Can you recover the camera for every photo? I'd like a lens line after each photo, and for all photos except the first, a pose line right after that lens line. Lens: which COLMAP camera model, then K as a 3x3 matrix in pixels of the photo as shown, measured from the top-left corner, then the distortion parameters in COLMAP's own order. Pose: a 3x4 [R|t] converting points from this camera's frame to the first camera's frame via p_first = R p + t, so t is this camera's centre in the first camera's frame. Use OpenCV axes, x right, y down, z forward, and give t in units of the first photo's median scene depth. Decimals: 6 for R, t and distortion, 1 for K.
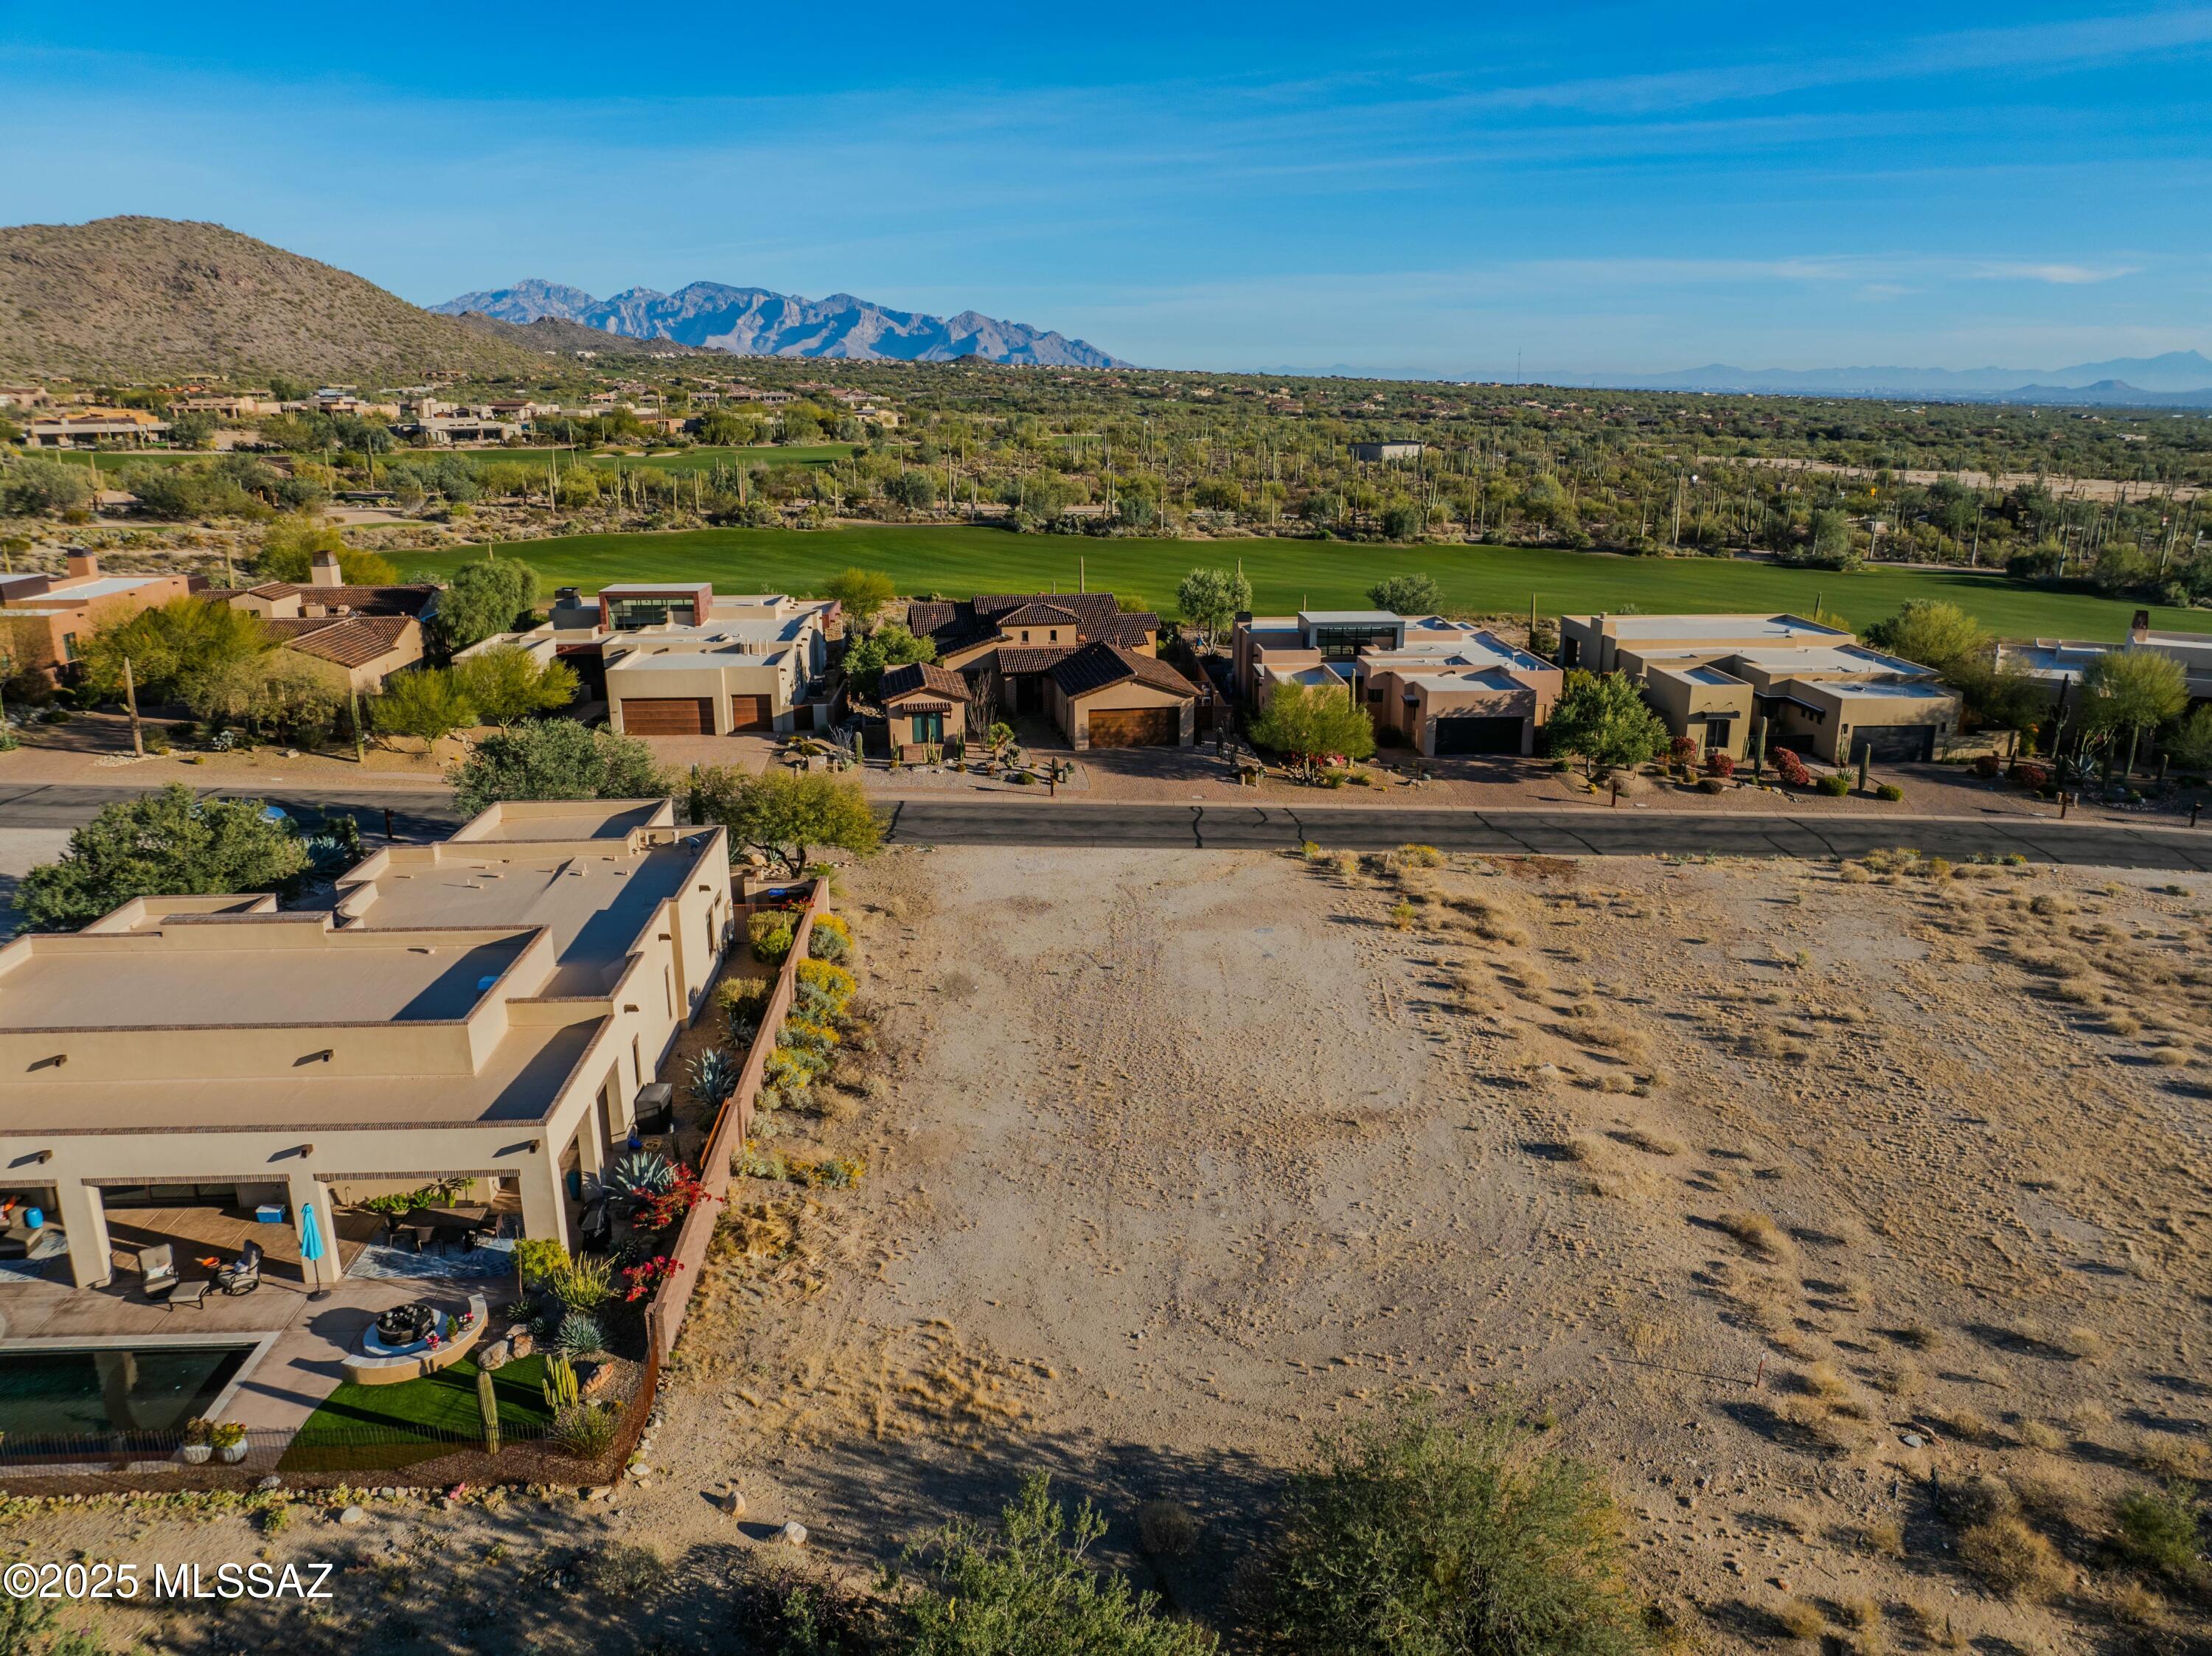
lens RADIAL K [[1558.5, 0, 1108.8], [0, 1558.5, 827.7], [0, 0, 1]] dist [-0.036669, 0.004987]
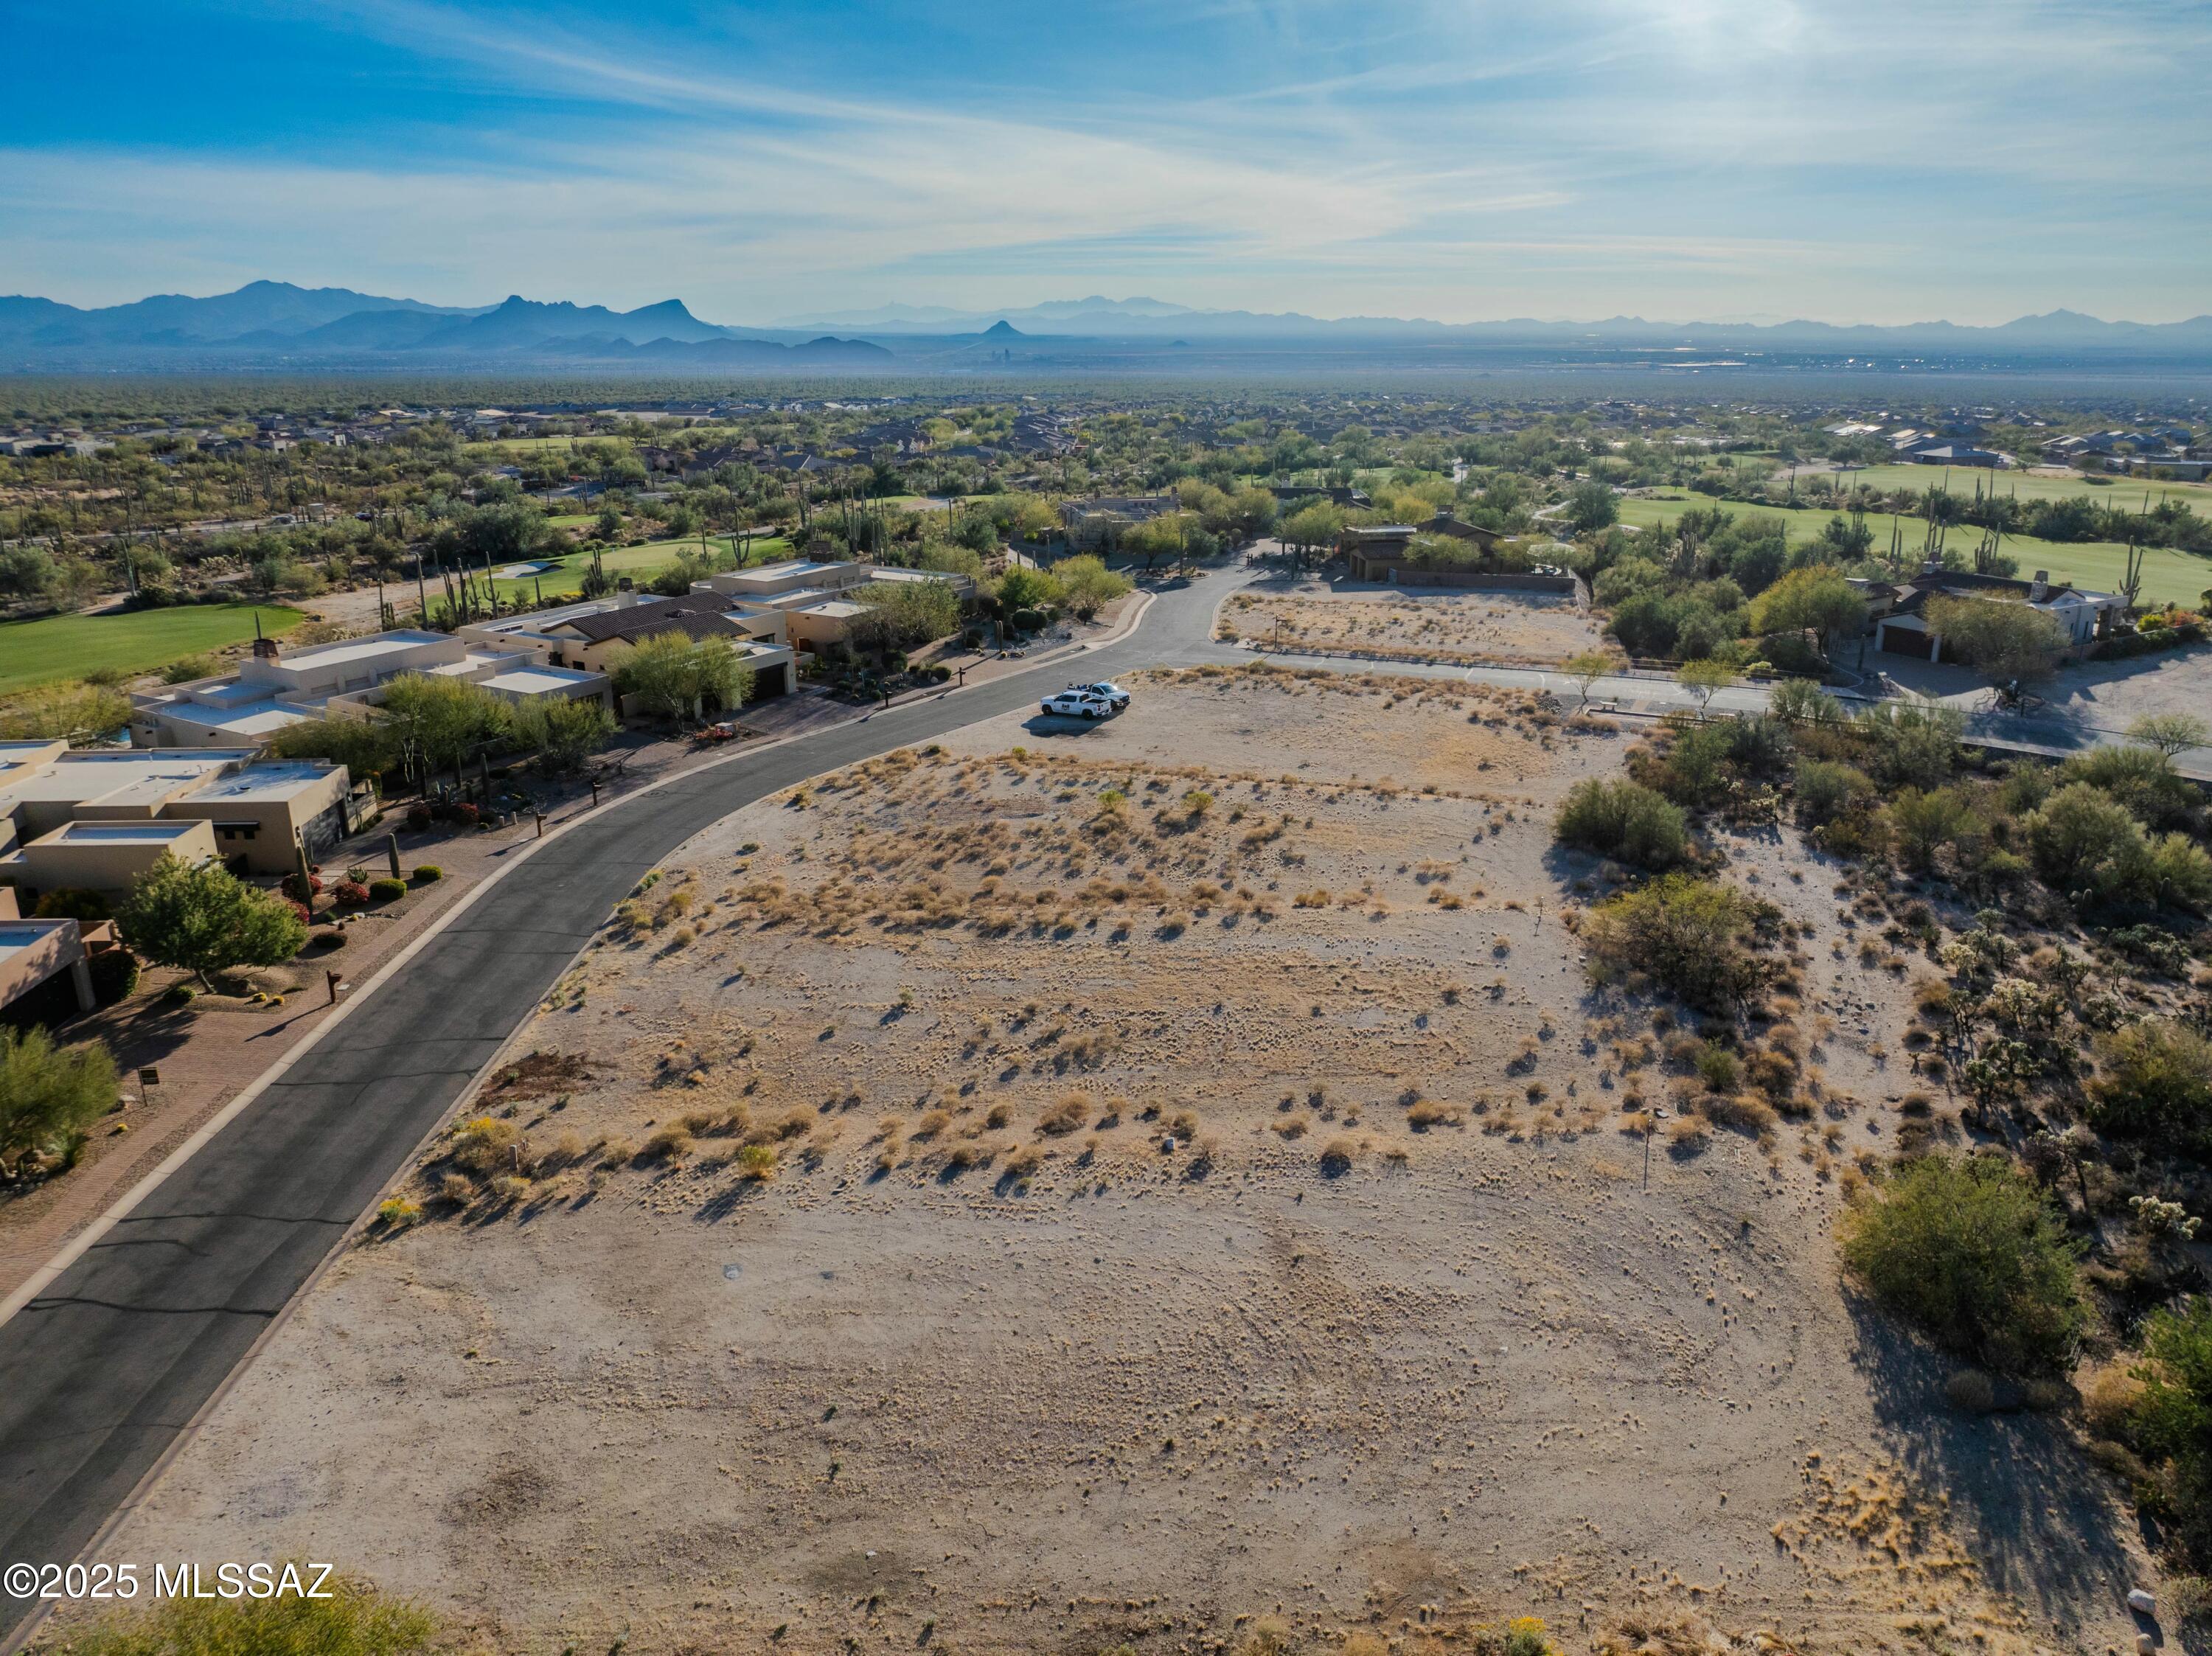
lens RADIAL K [[1567.7, 0, 1106.0], [0, 1567.7, 828.0], [0, 0, 1]] dist [-0.064492, 0.040715]
pose [[0.025902, -0.308330, 0.950927, -0.371104], [0.280315, 0.915323, 0.289150, -0.202088], [-0.959559, 0.259069, 0.110138, 0.480887]]
